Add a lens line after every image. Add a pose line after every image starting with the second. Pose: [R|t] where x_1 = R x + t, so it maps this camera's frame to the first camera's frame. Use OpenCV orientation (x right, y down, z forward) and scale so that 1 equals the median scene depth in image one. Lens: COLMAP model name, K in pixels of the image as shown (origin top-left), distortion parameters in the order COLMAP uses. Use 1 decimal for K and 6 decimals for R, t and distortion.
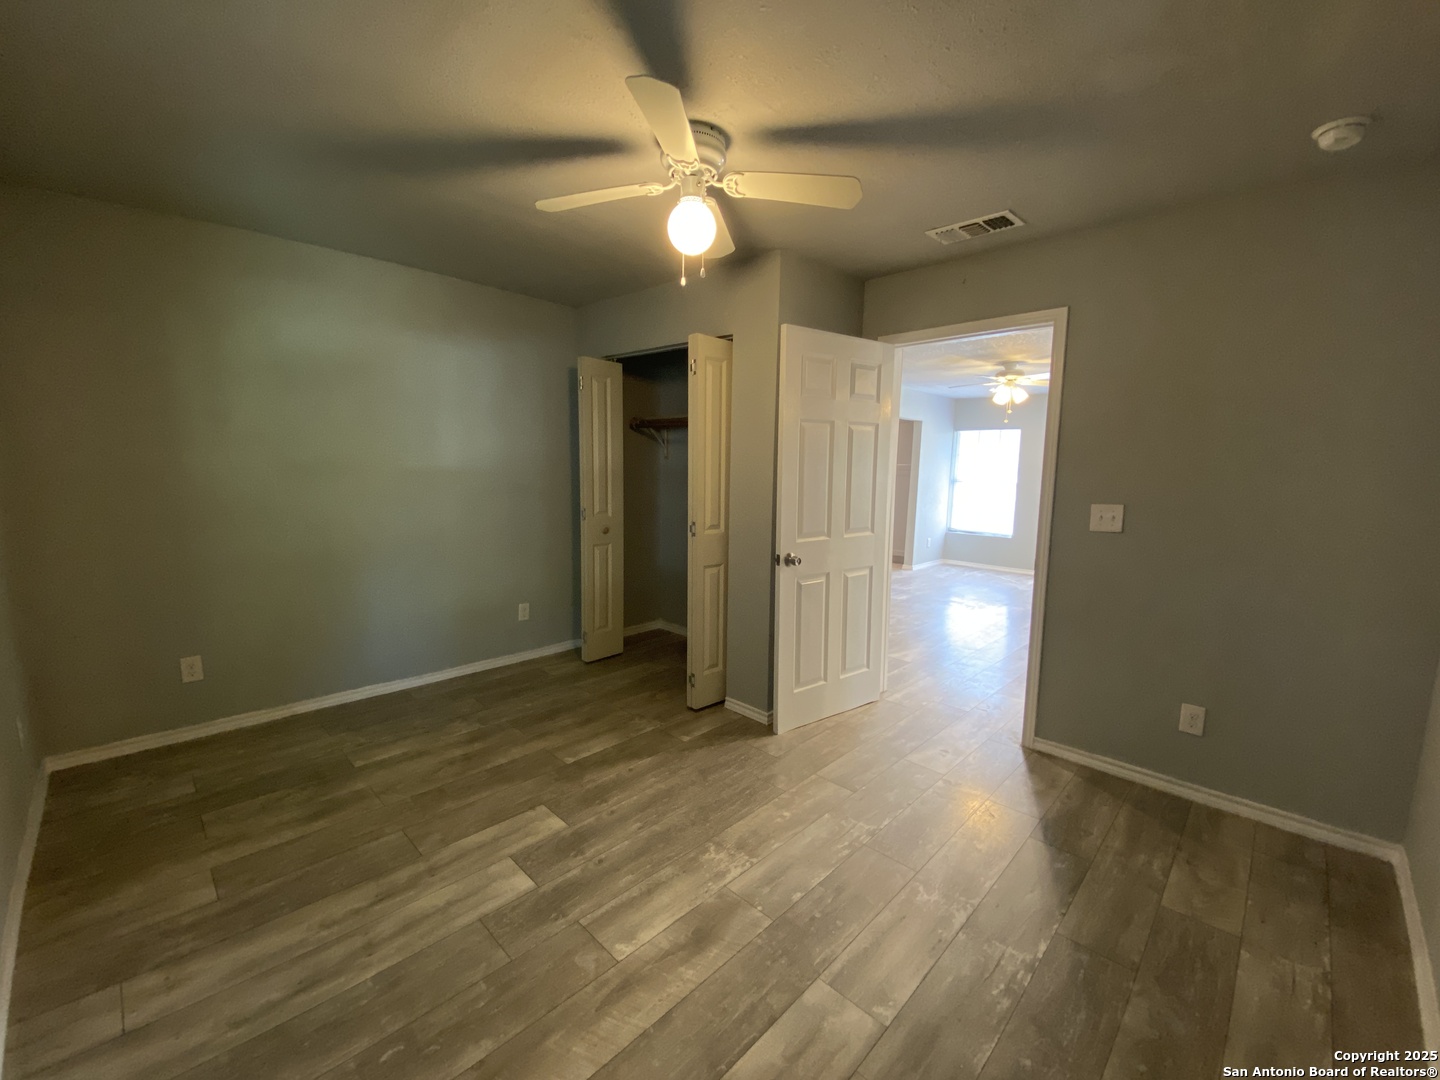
lens RADIAL K [[575.0, 0, 672.8], [0, 575.0, 504.3], [0, 0, 1]] dist [-0.001724, -0.013032]
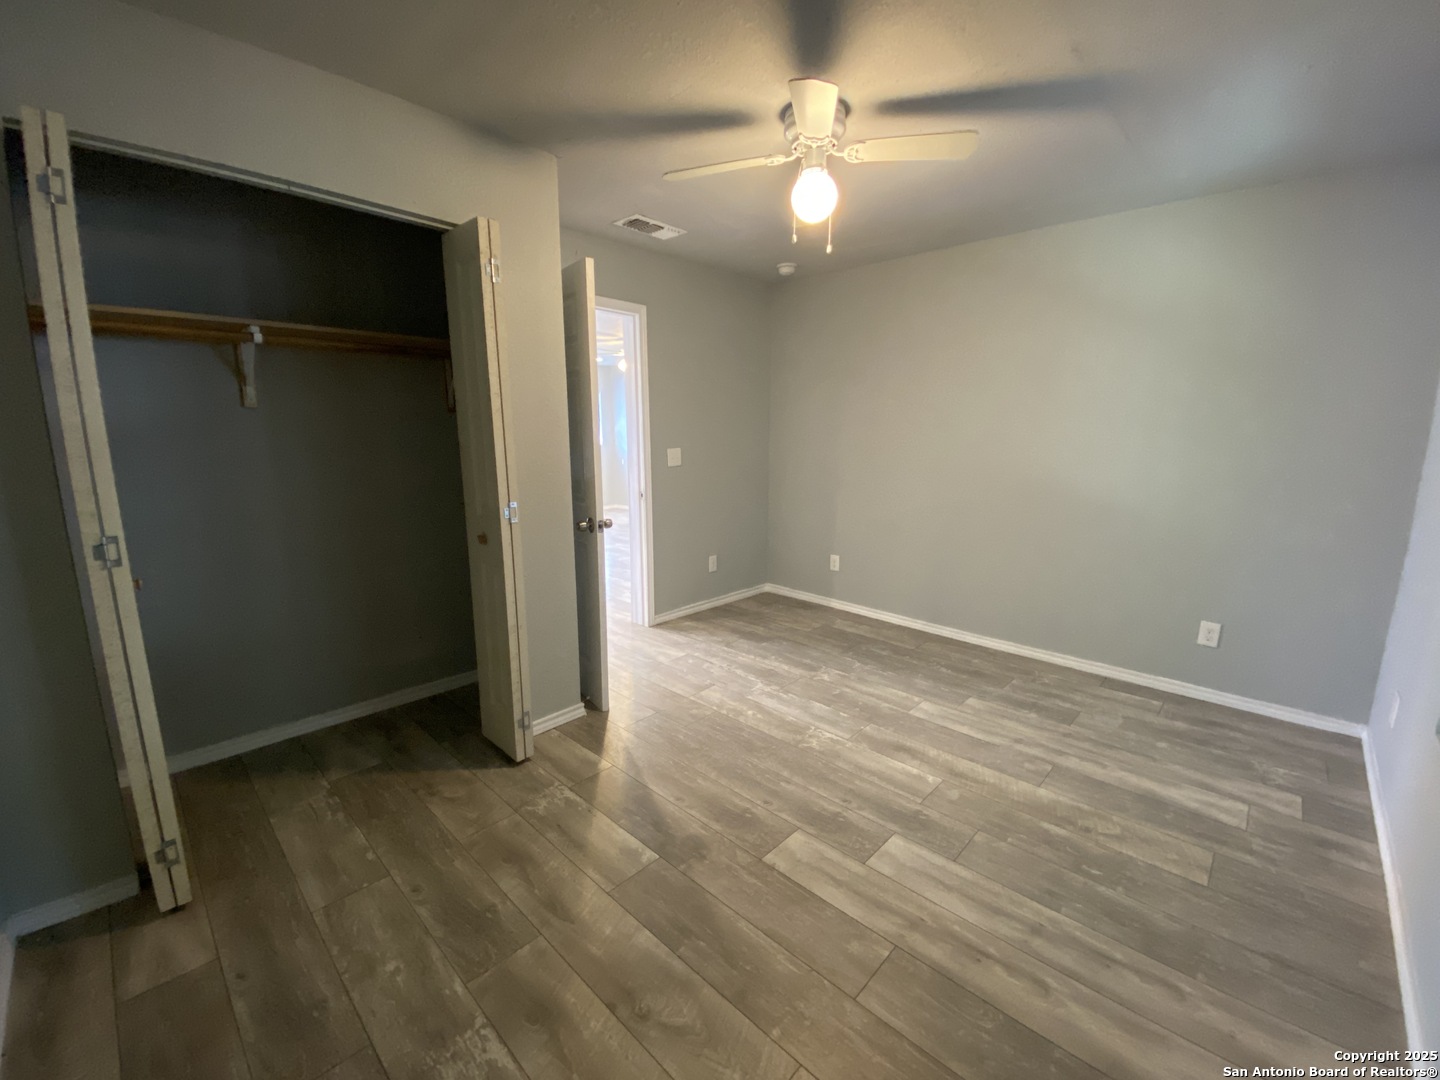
lens RADIAL K [[589.6, 0, 715.1], [0, 589.6, 537.5], [0, 0, 1]] dist [0.001872, -0.014736]
pose [[-0.029921, -0.206098, 0.978074, -1.138541], [0.082716, 0.974645, 0.207906, -0.115073], [-0.996124, 0.087123, -0.012115, 1.253147]]
